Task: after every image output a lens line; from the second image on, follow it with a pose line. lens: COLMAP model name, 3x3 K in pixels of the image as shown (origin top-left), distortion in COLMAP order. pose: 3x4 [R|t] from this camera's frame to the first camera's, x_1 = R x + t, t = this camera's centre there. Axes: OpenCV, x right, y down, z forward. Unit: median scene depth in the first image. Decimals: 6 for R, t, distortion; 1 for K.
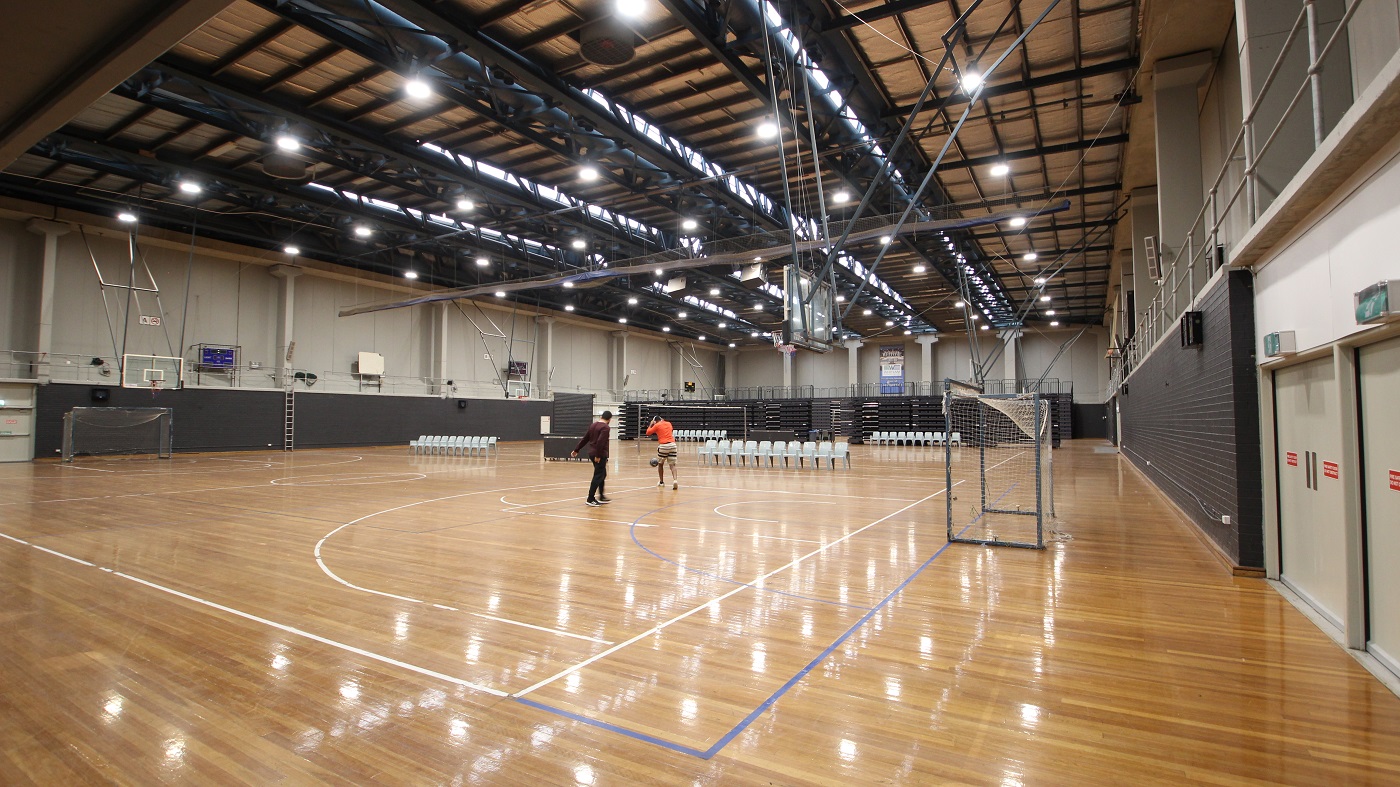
lens RADIAL K [[648.0, 0, 710.1], [0, 648.0, 393.4], [0, 0, 1]] dist [0.019448, -0.030342]
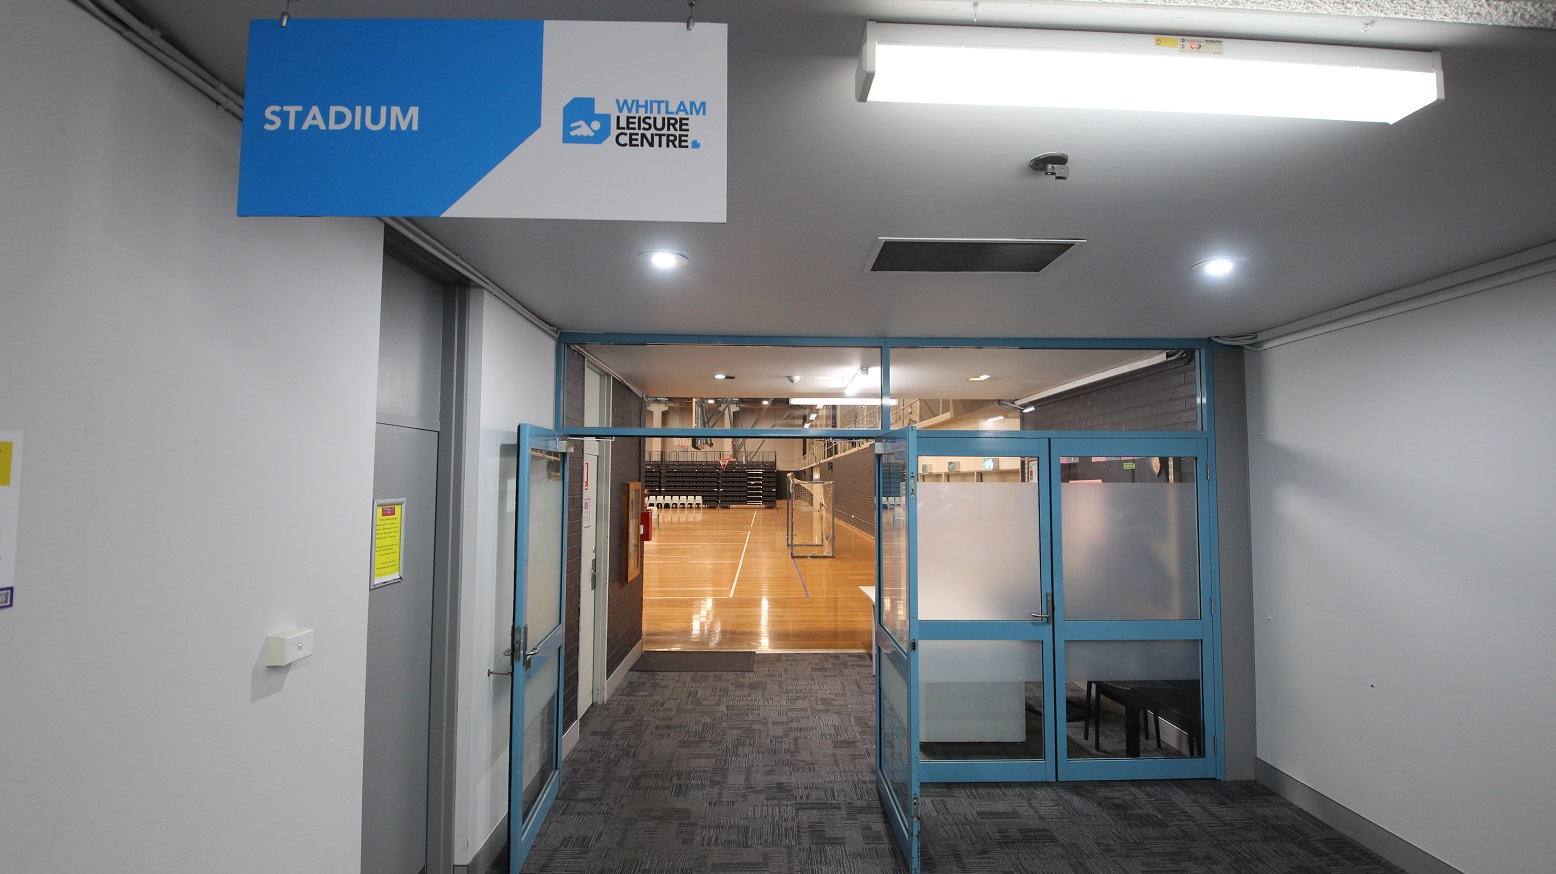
lens RADIAL K [[720.2, 0, 789.2], [0, 720.2, 436.8], [0, 0, 1]] dist [0.019448, -0.030342]
pose [[0.847756, 0.040495, 0.528838, -0.190762], [-0.030615, 0.999155, -0.027431, -0.017297], [-0.529502, 0.007065, 0.848279, -0.198060]]
